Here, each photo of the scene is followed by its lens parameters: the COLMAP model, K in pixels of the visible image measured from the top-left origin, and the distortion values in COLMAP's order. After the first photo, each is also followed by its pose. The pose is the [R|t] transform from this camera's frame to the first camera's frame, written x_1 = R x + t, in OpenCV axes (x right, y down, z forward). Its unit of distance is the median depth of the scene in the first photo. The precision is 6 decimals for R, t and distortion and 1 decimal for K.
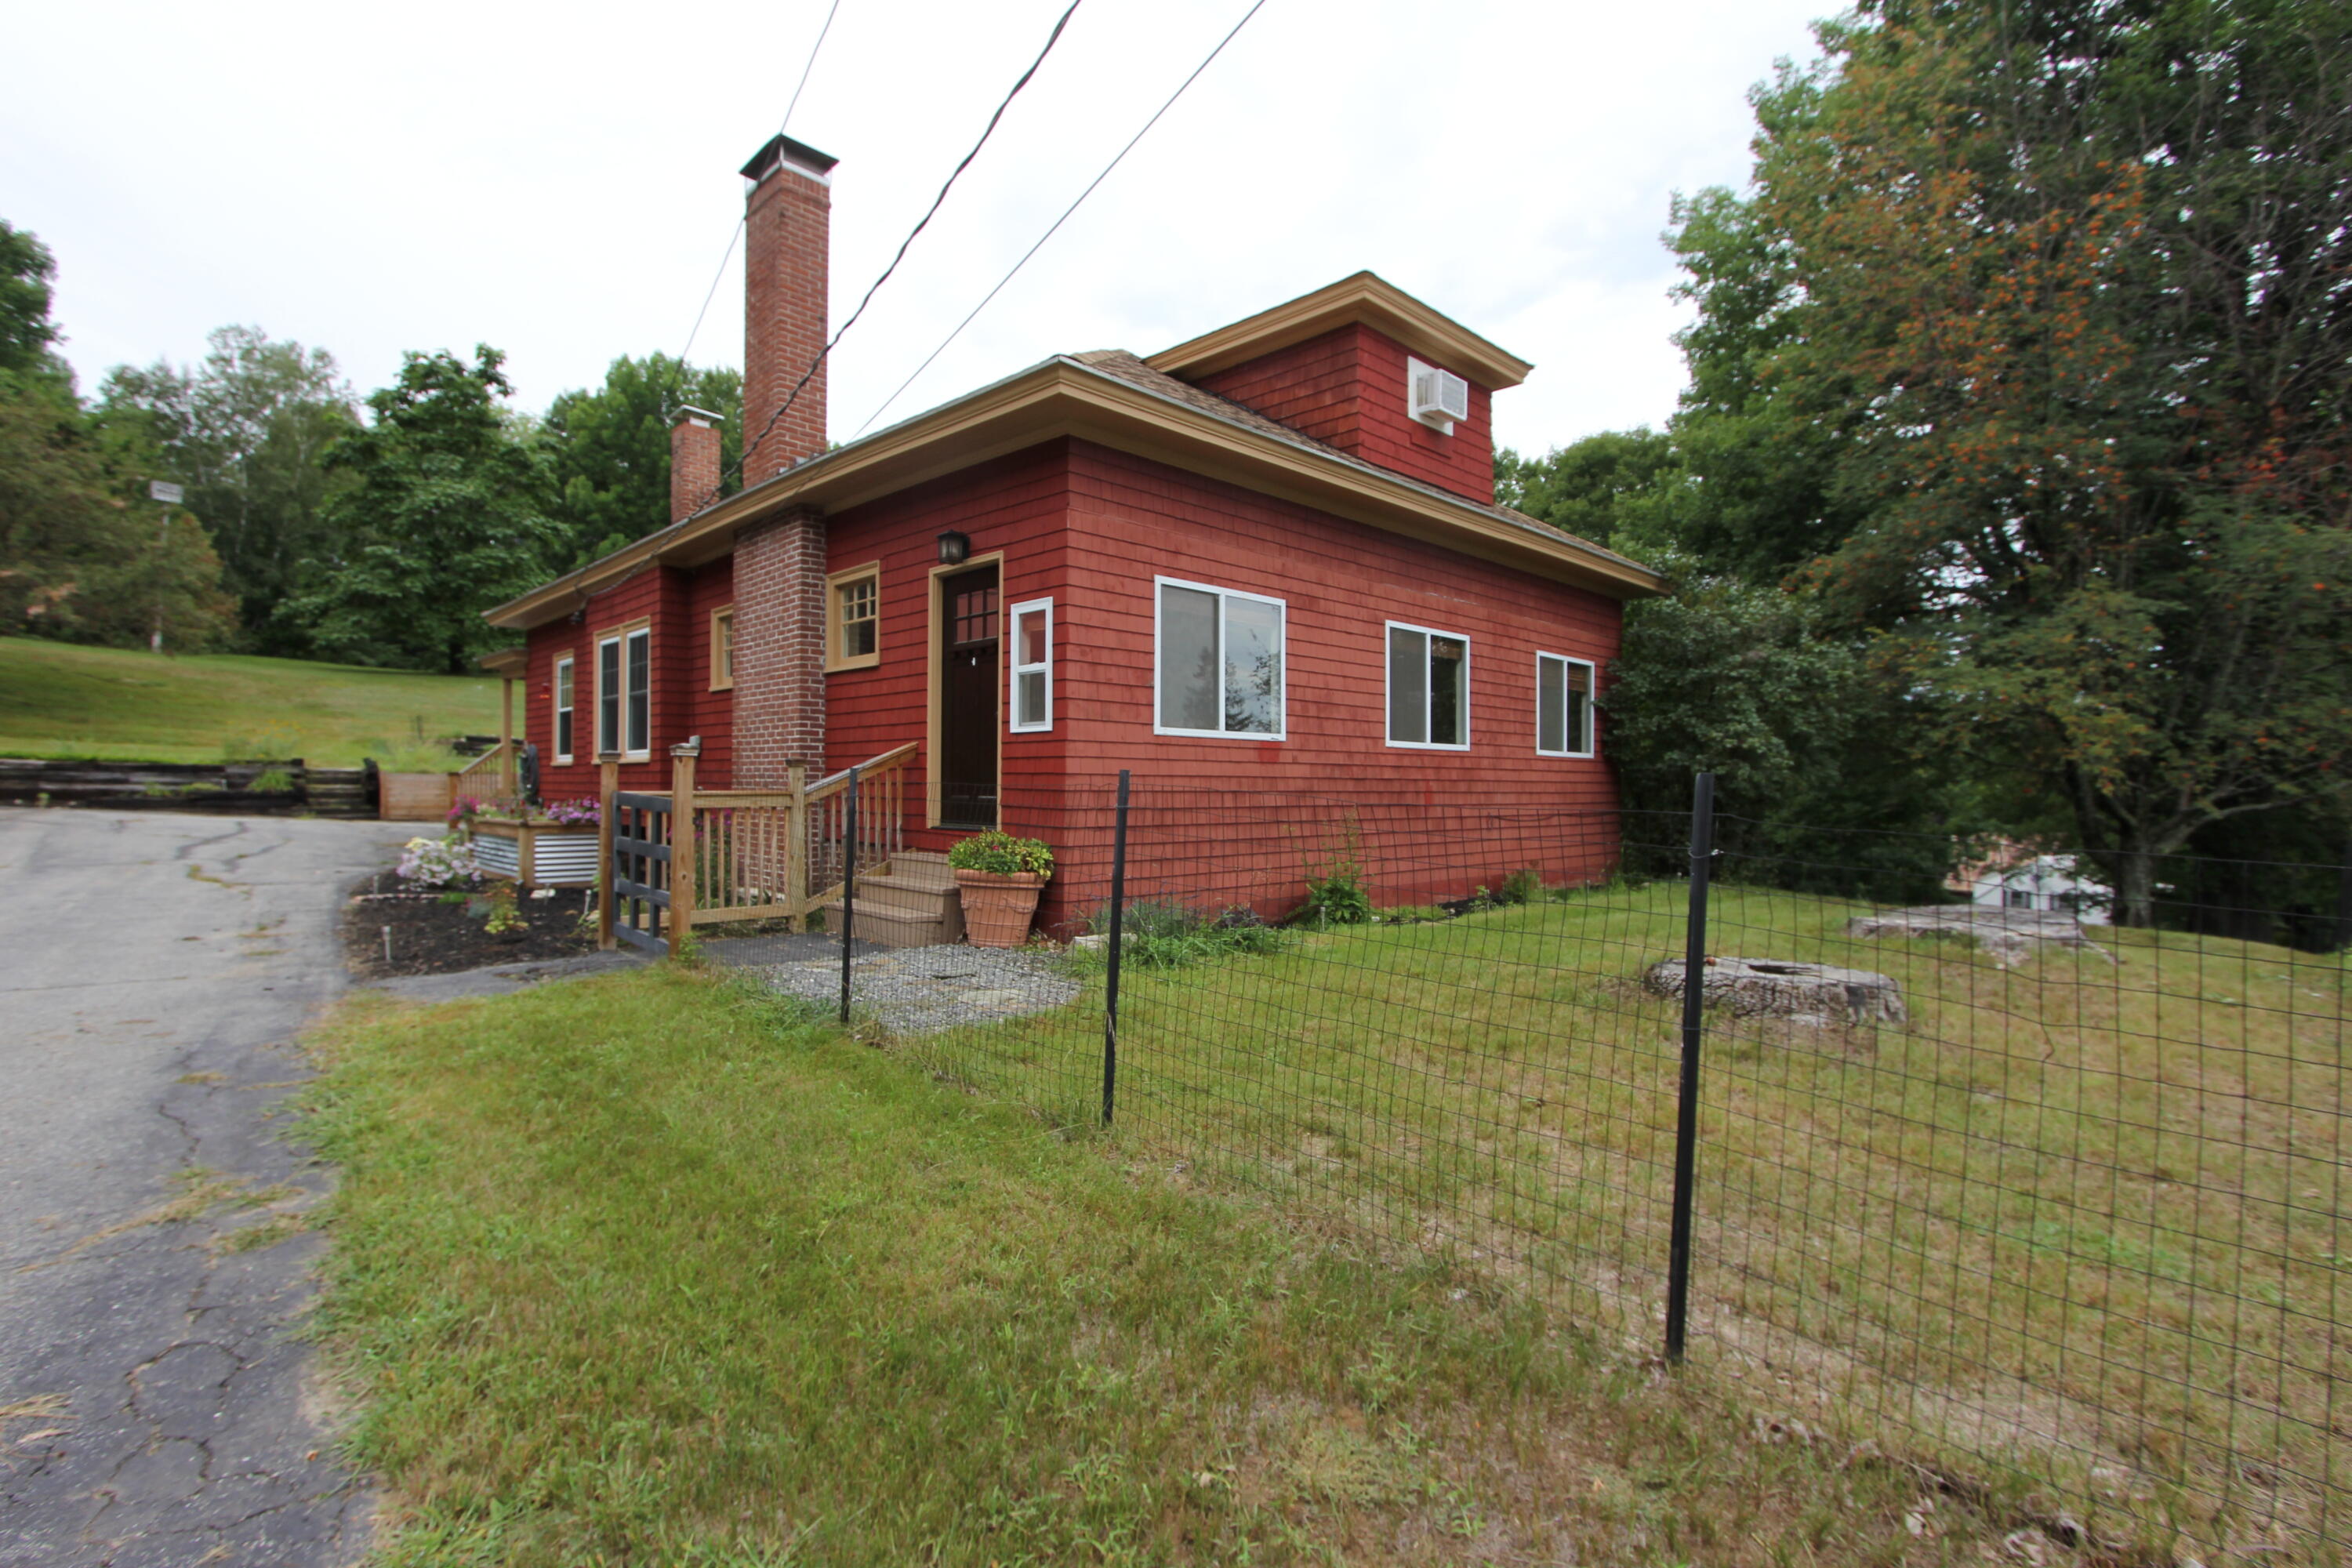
lens RADIAL K [[1097.4, 0, 1176.0], [0, 1097.4, 784.0], [0, 0, 1]] dist [-0.002179, 0.000514]
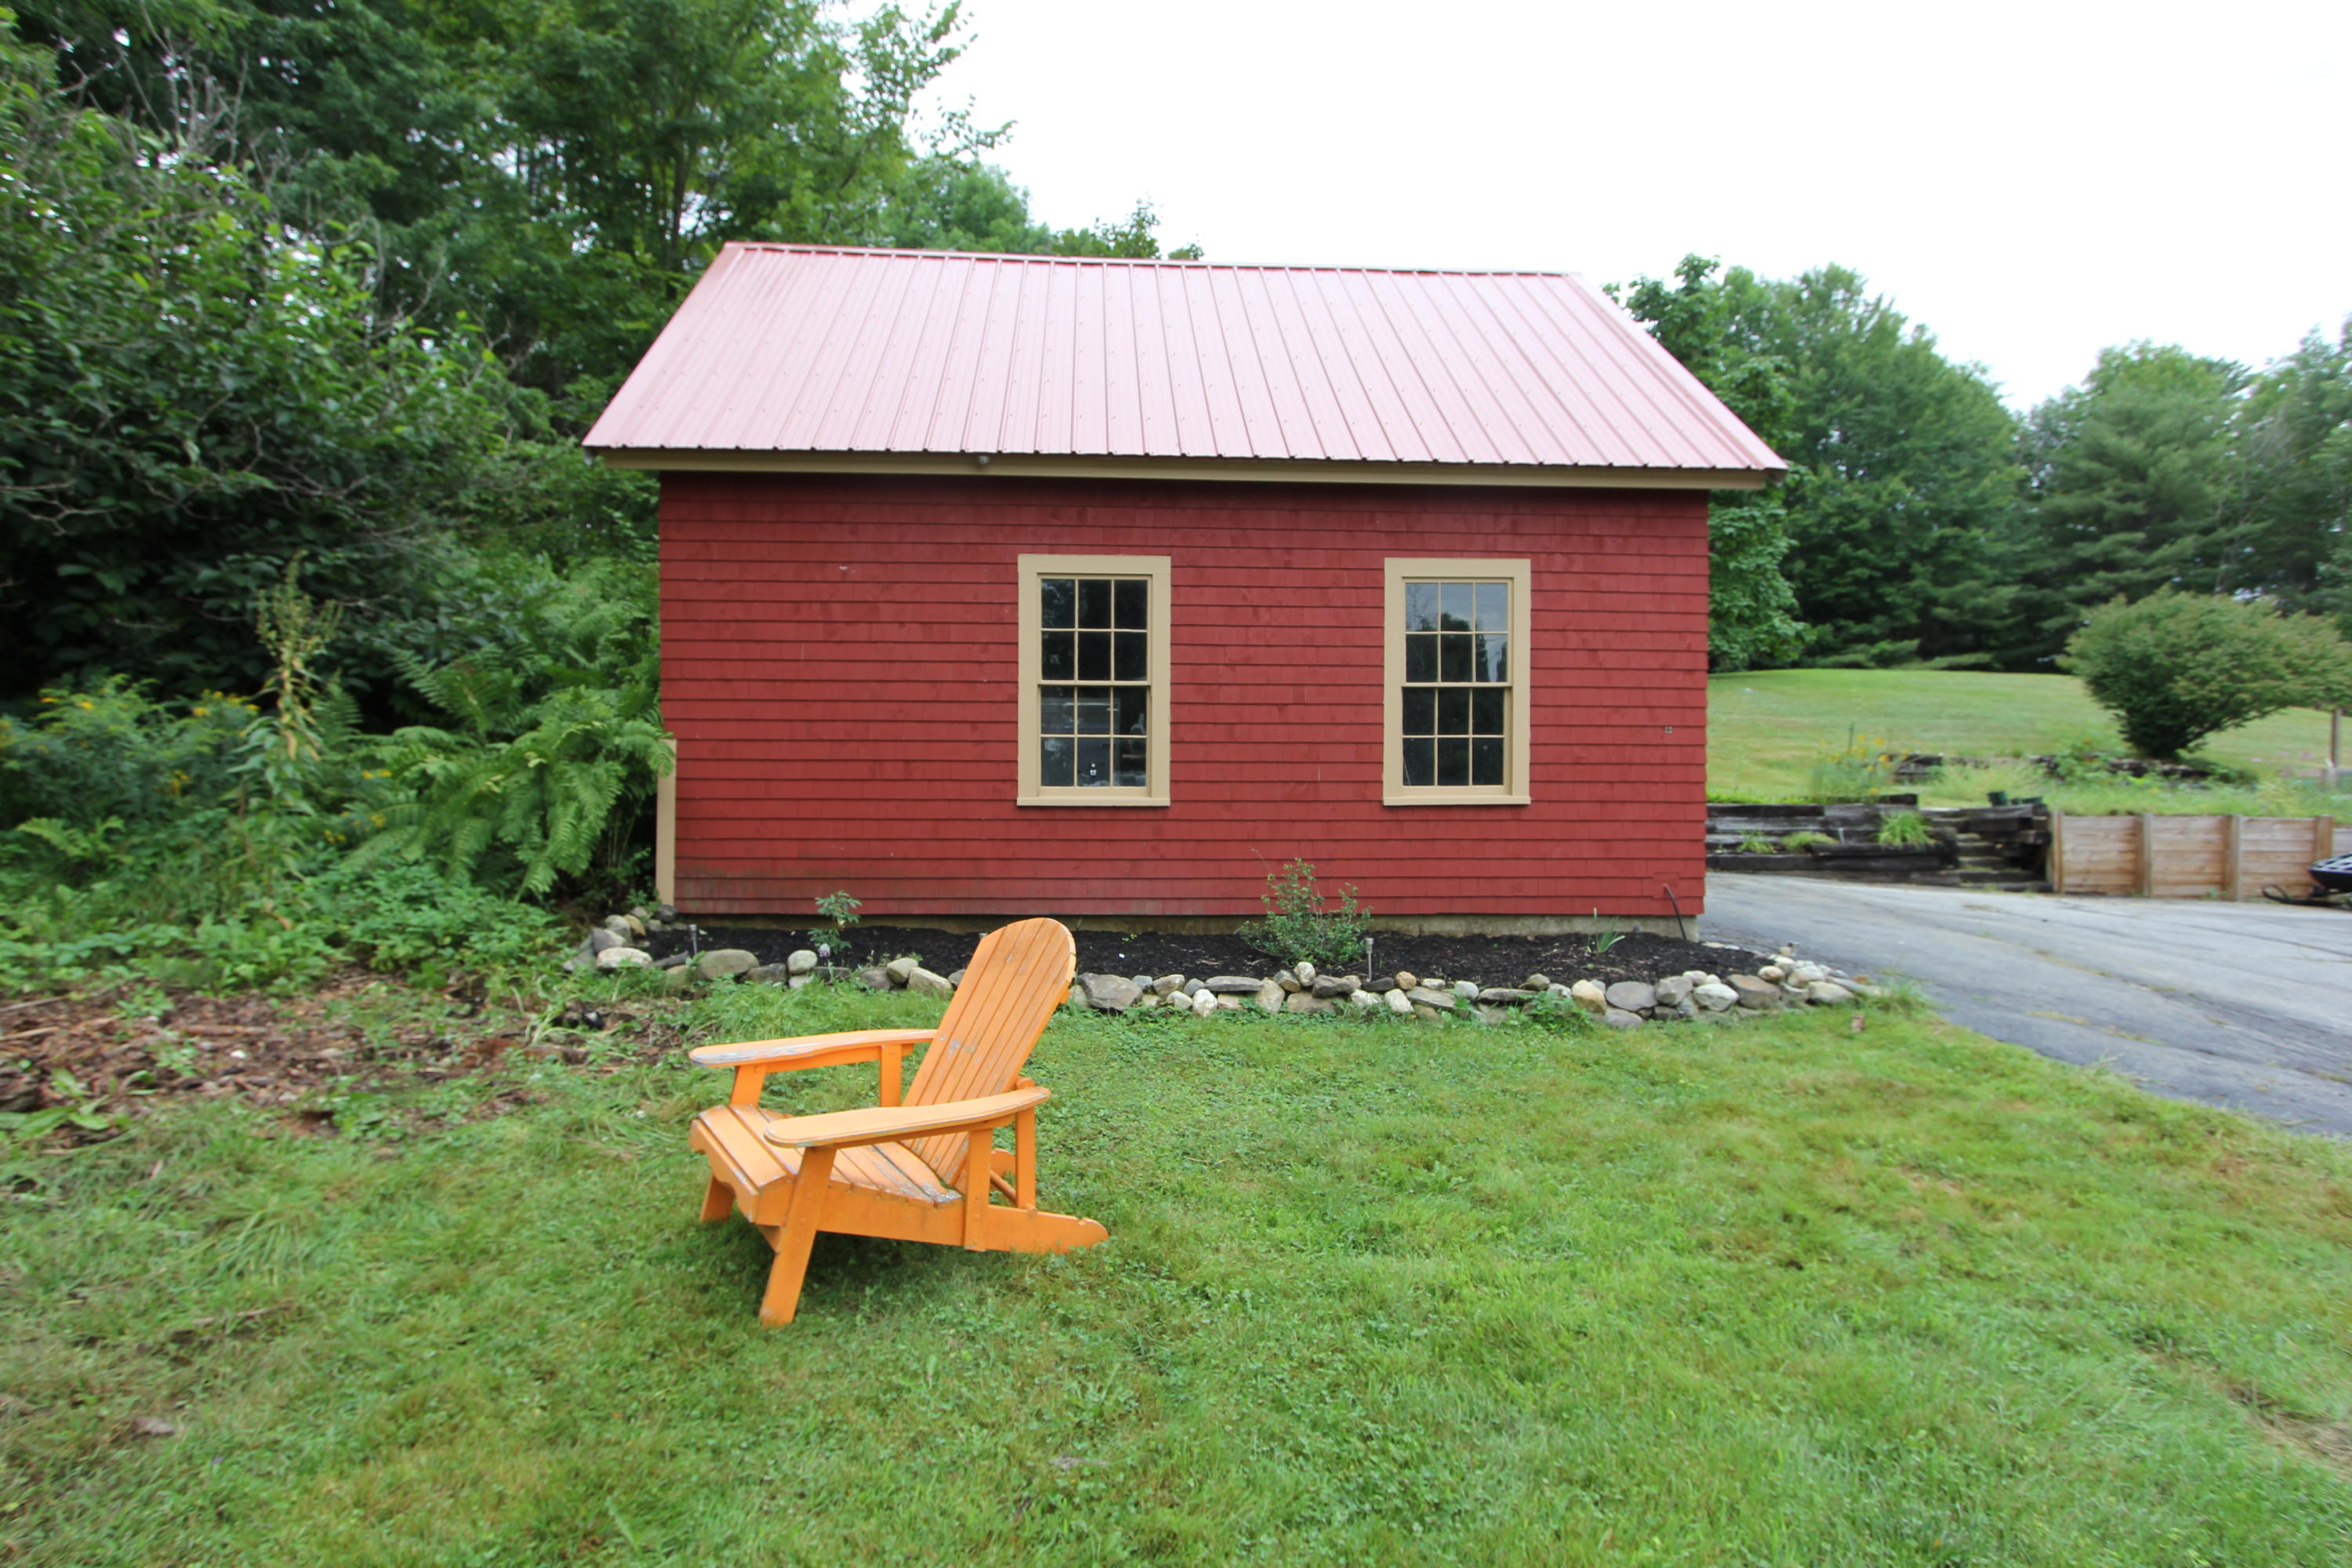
lens RADIAL K [[1224.1, 0, 1138.0], [0, 1224.1, 782.0], [0, 0, 1]] dist [0.001614, 0.001170]
pose [[0.774051, -0.012550, -0.632999, -0.730281], [0.001916, 0.999845, -0.017479, -0.019131], [0.633120, 0.012317, 0.773956, 0.167442]]
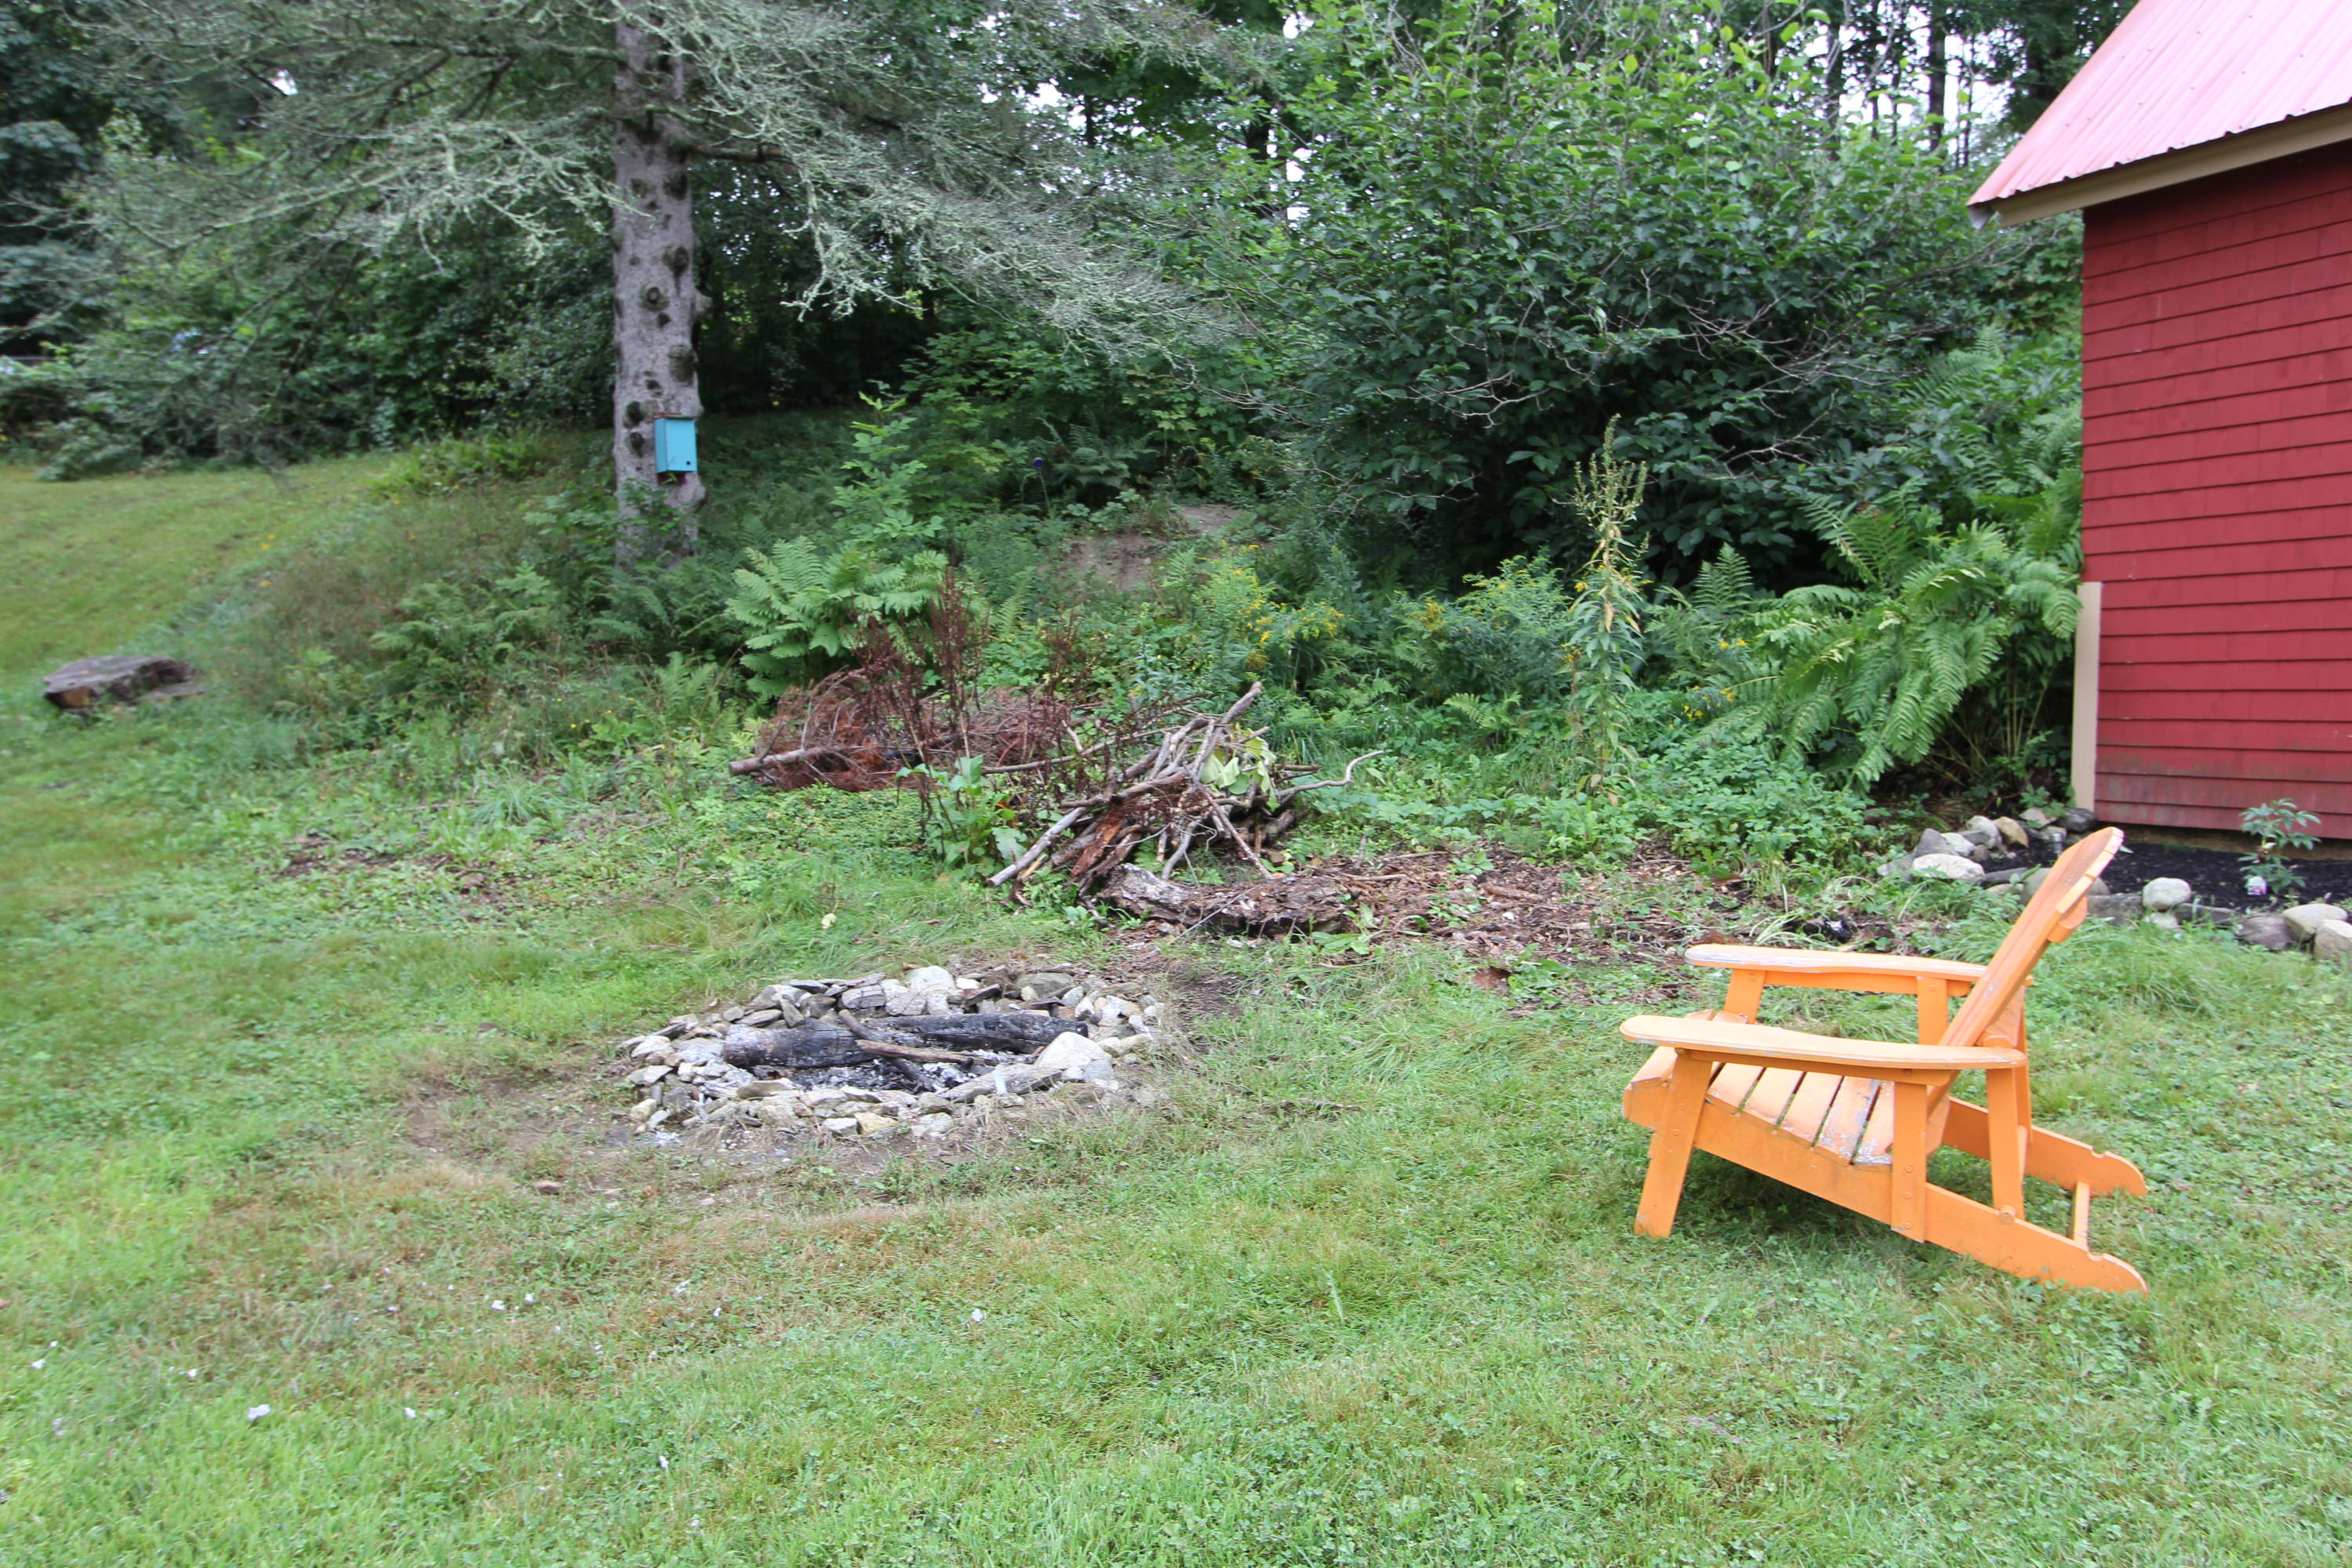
lens RADIAL K [[1704.5, 0, 1176.0], [0, 1704.5, 784.0], [0, 0, 1]] dist [0.003279, -0.000364]
pose [[-0.192133, 0.054889, -0.979833, -0.667066], [0.013956, 0.998487, 0.053197, -0.017303], [0.981270, -0.003453, -0.192608, 0.237539]]
